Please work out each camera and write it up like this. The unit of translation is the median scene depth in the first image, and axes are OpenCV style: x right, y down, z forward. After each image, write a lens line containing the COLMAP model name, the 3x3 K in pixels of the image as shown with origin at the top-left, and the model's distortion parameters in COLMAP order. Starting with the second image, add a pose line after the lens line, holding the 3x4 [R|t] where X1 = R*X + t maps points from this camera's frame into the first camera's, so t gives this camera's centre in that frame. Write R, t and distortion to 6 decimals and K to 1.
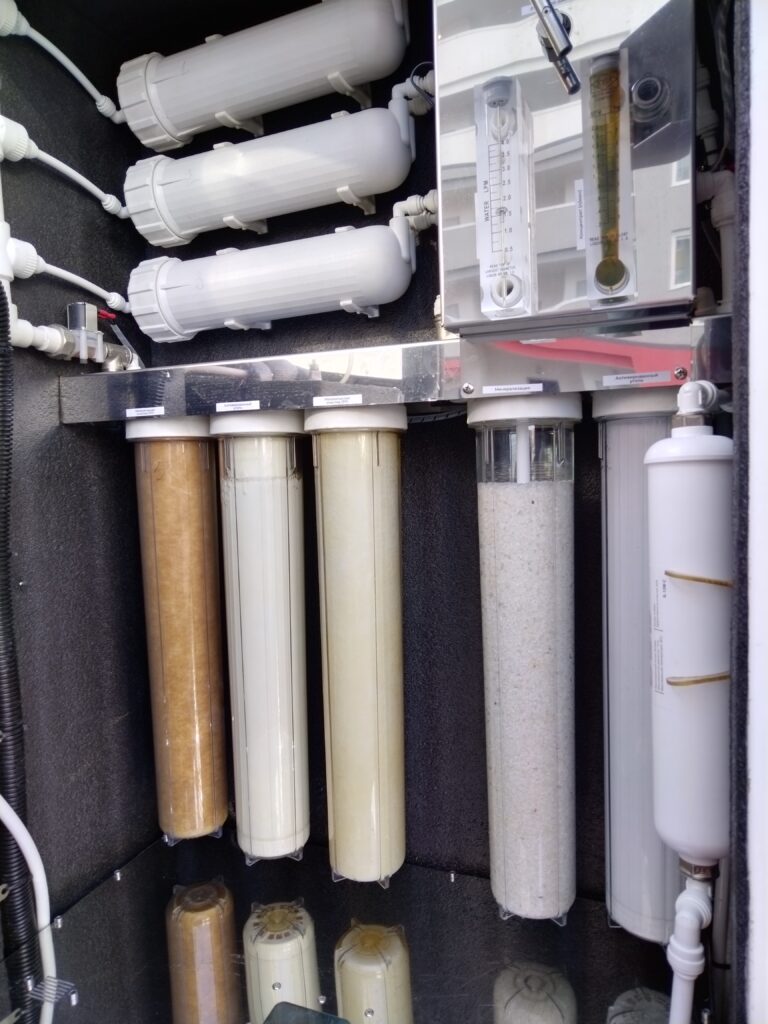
lens RADIAL K [[689.8, 0, 385.1], [0, 689.8, 513.6], [0, 0, 1]] dist [-0.002426, 0.004875]
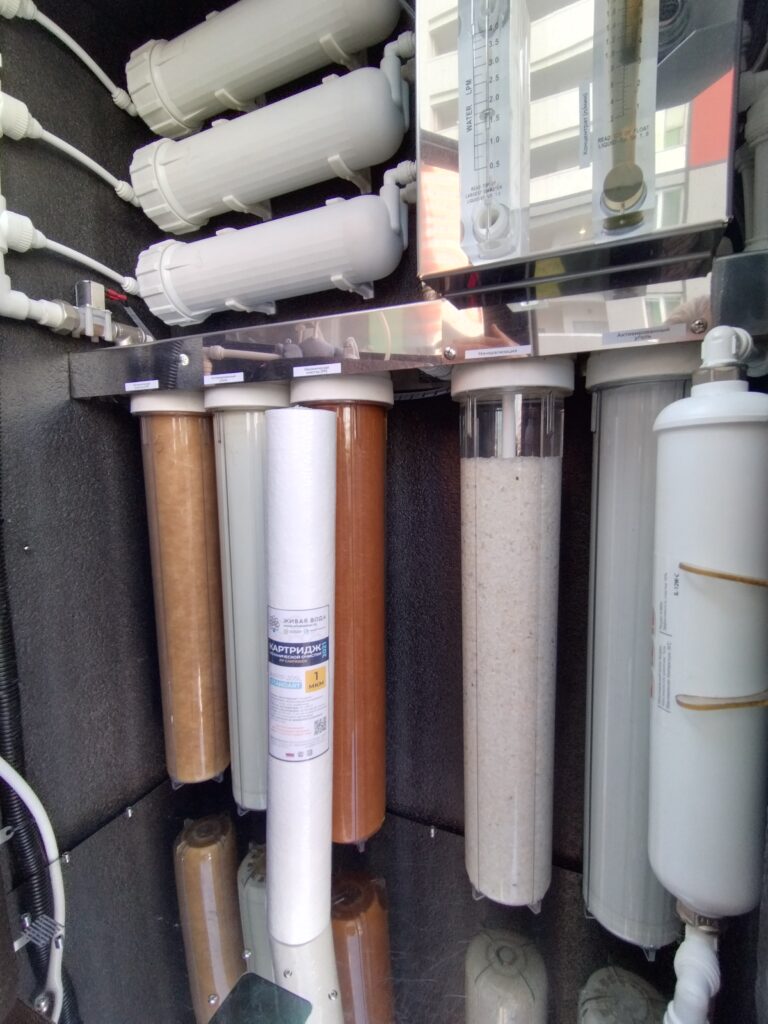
lens RADIAL K [[504.8, 0, 385.3], [0, 504.8, 513.2], [0, 0, 1]] dist [0.009111, -0.001136]
pose [[0.998226, 0.020877, -0.055756, 0.060107], [-0.018475, 0.998893, 0.043257, 0.003765], [0.056598, -0.042150, 0.997507, 0.244963]]
